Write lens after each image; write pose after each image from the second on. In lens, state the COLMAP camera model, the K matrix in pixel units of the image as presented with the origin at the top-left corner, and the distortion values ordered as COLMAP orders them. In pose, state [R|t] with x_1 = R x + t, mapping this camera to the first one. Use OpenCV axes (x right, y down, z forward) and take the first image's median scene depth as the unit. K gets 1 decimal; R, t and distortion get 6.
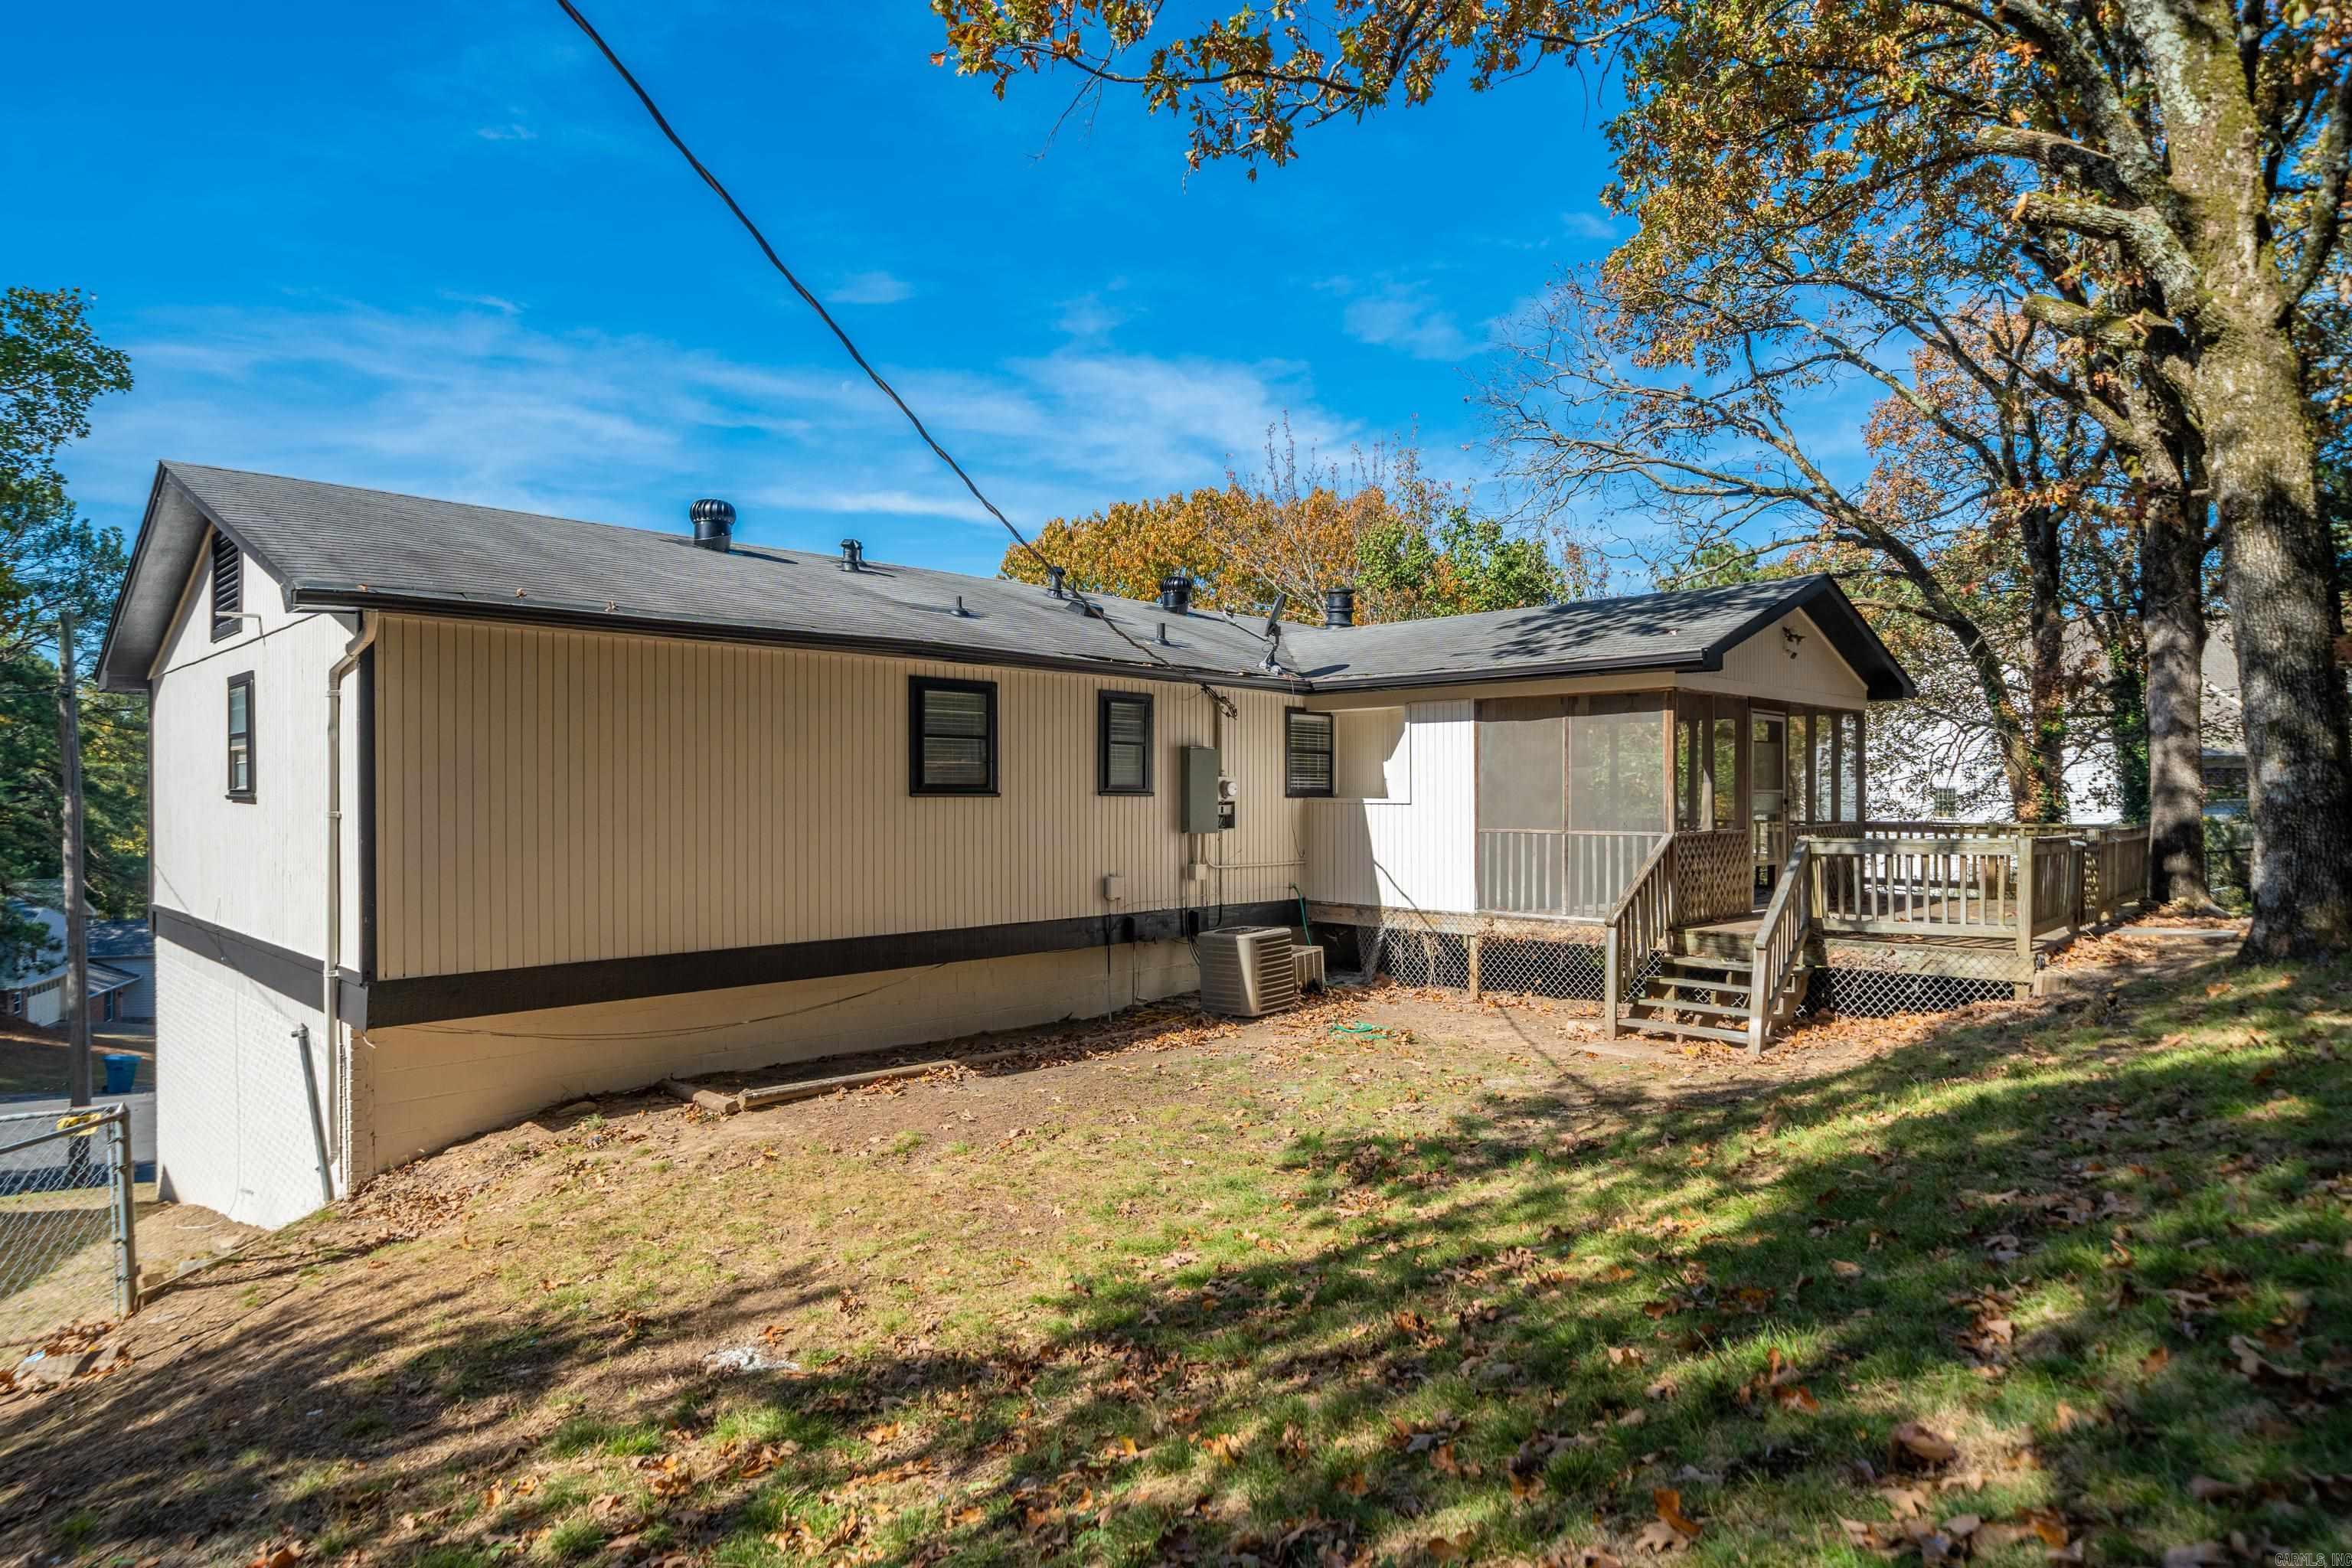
lens RADIAL K [[1311.7, 0, 1176.0], [0, 1311.7, 784.0], [0, 0, 1]] dist [-0.000149, 0.000053]
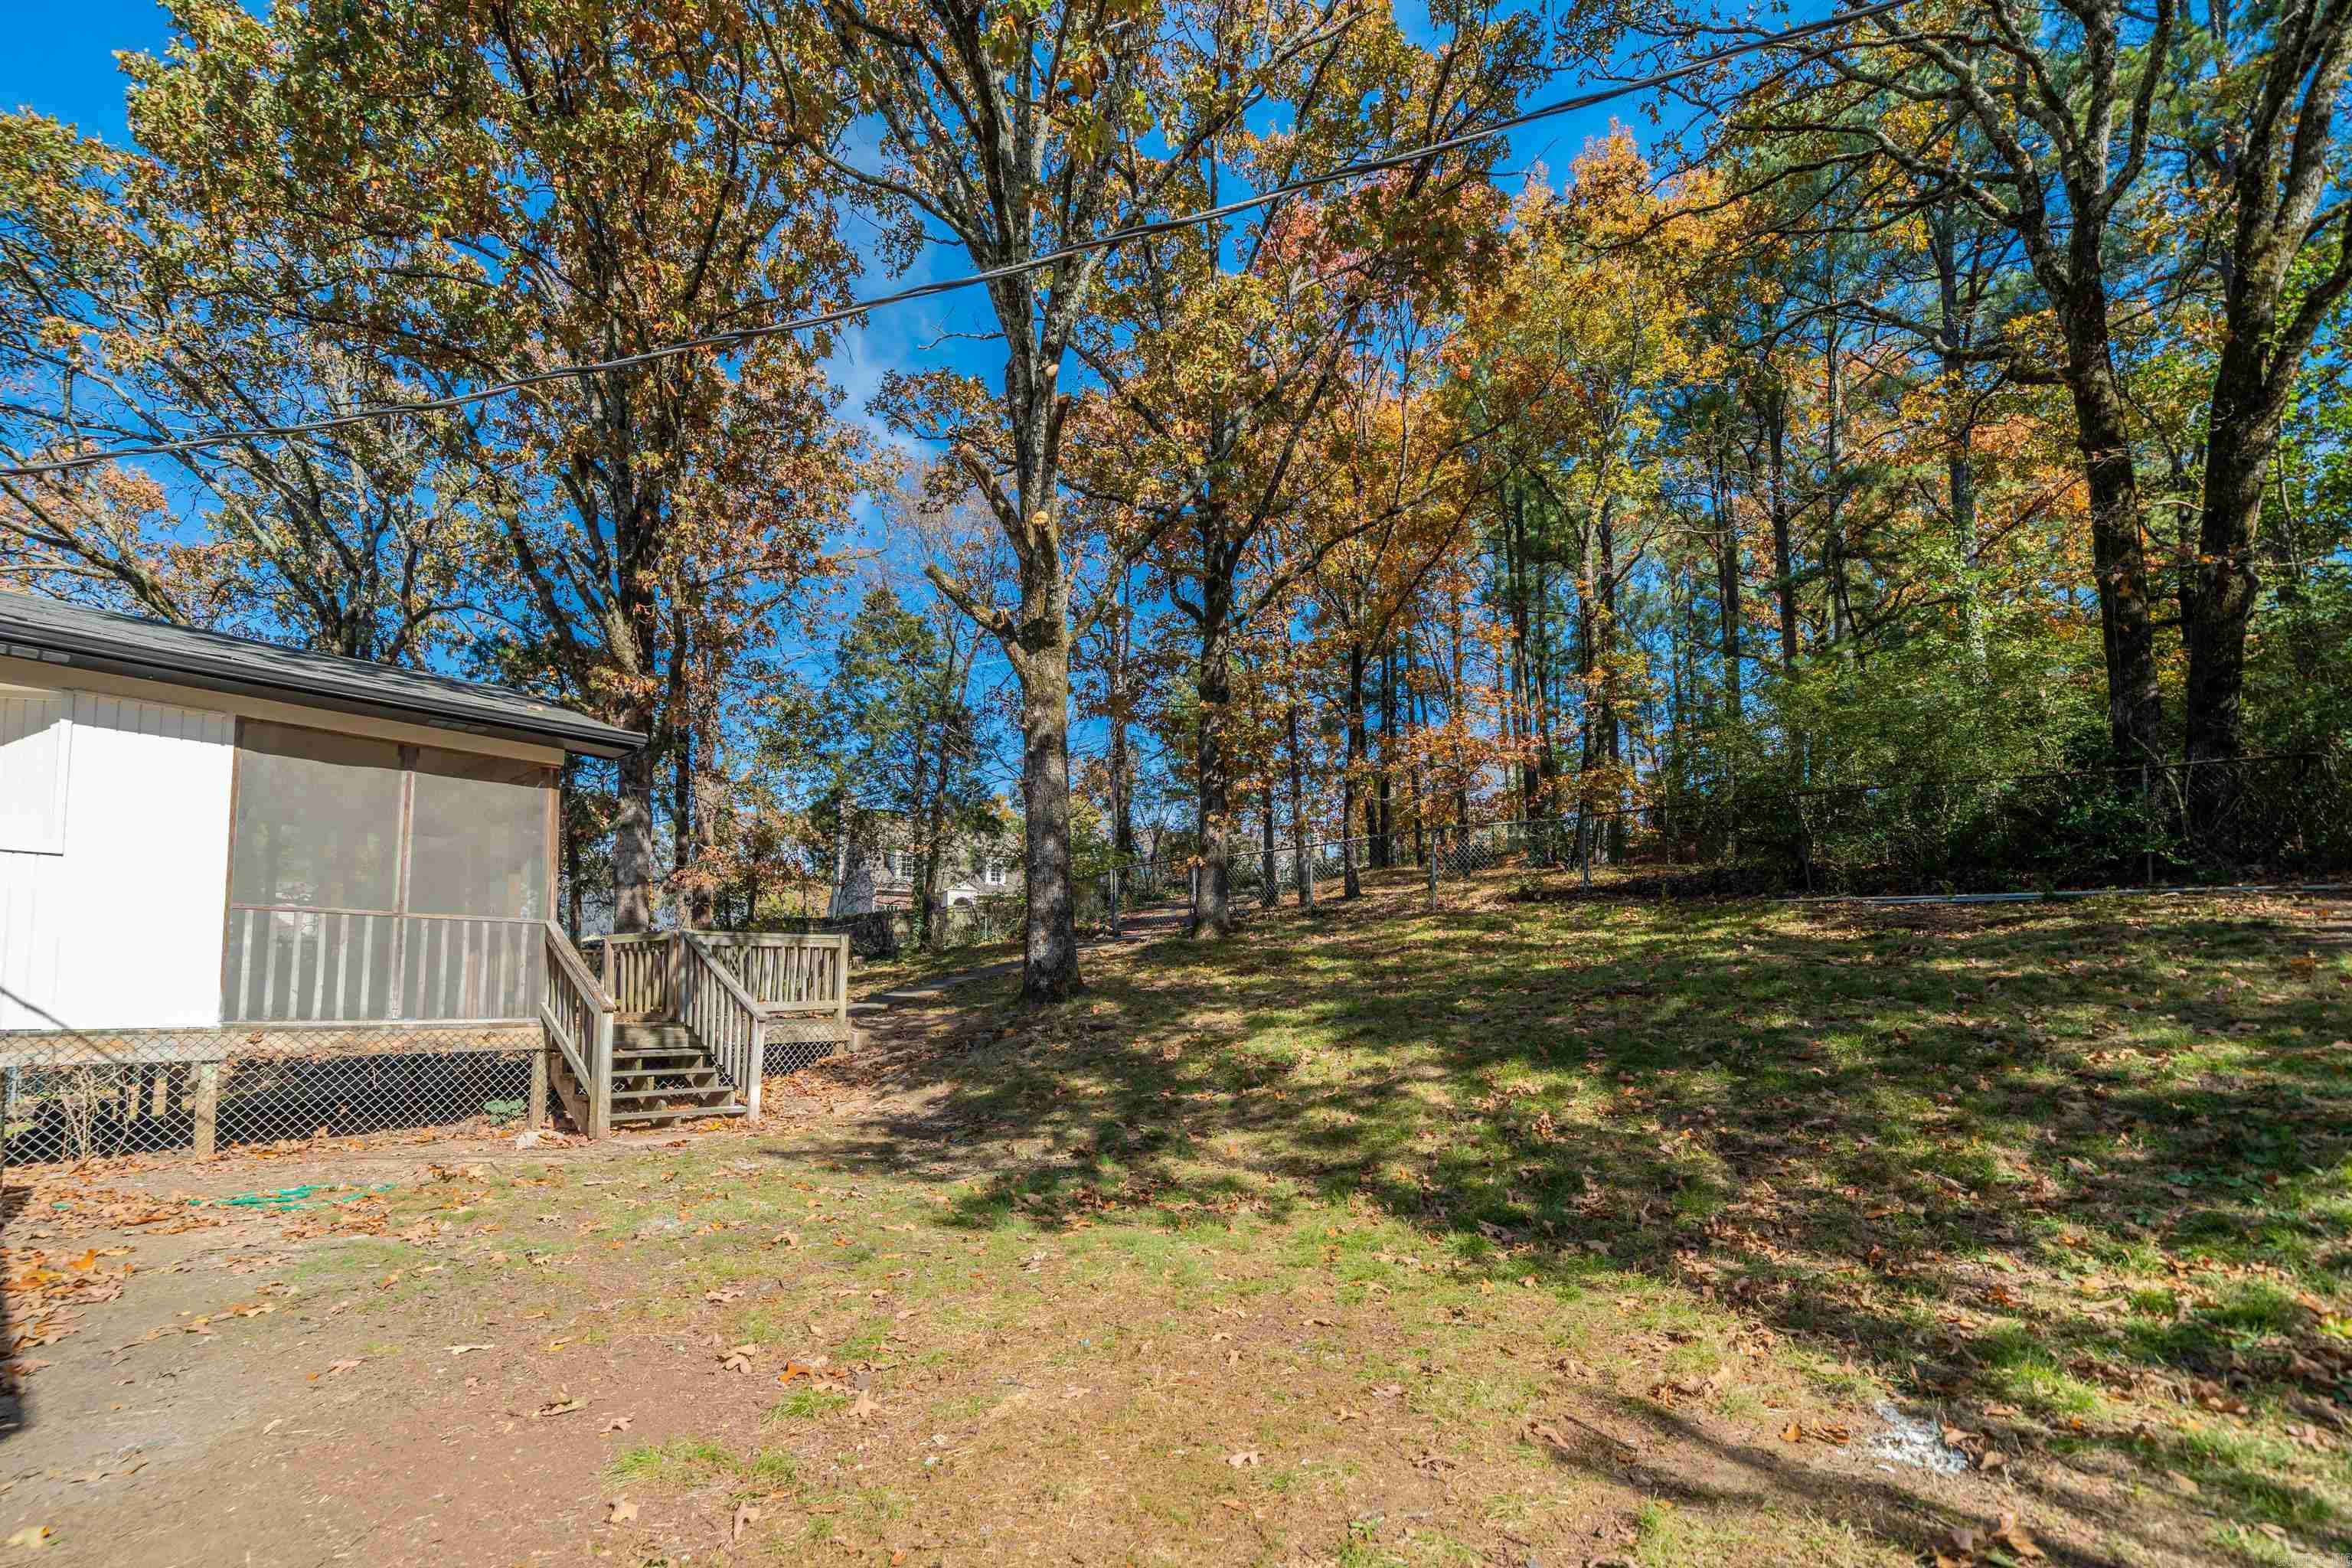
lens RADIAL K [[1047.5, 0, 1176.0], [0, 1047.5, 784.0], [0, 0, 1]] dist [-0.000243, -0.000201]
pose [[-0.087334, 0.211246, 0.973523, -0.359997], [-0.007926, 0.977079, -0.212729, 0.087389], [-0.996148, -0.026295, -0.083658, 0.569185]]
